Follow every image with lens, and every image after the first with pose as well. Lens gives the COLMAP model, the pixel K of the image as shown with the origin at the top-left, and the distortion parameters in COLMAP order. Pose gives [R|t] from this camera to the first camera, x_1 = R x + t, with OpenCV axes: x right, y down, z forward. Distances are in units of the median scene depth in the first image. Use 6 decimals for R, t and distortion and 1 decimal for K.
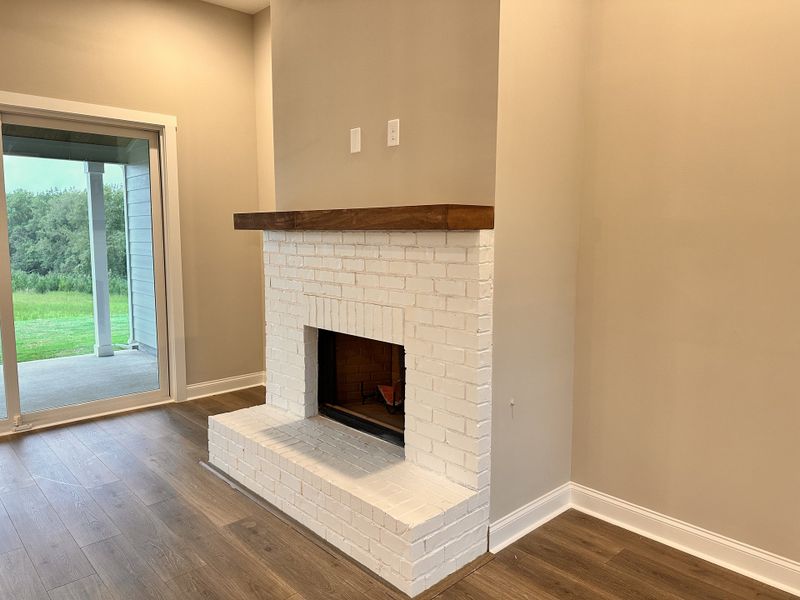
lens RADIAL K [[557.6, 0, 399.5], [0, 557.6, 301.8], [0, 0, 1]] dist [0.095123, -0.123354]
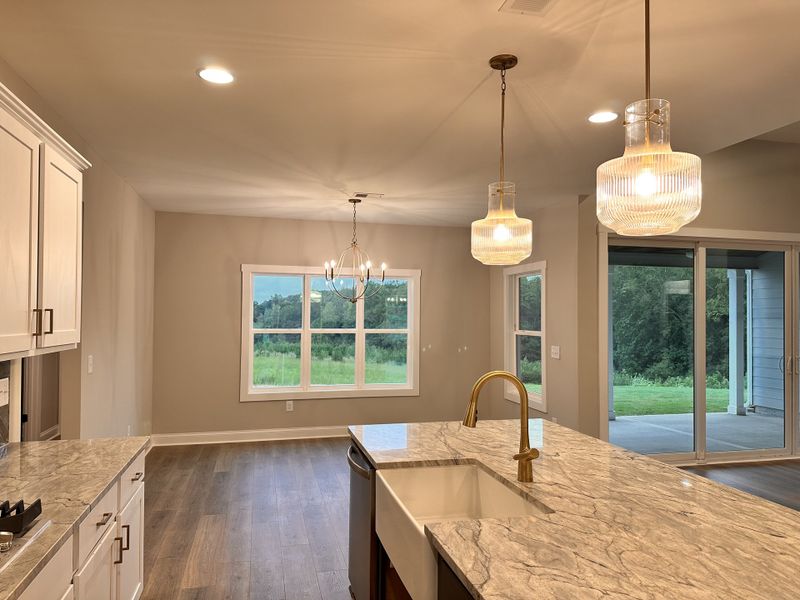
lens RADIAL K [[563.2, 0, 398.9], [0, 563.2, 302.8], [0, 0, 1]] dist [0.055408, -0.058896]
pose [[0.875647, -0.006455, -0.482909, -1.339606], [-0.063207, 0.989778, -0.127842, 0.134576], [0.478798, 0.142468, 0.866288, -1.272375]]
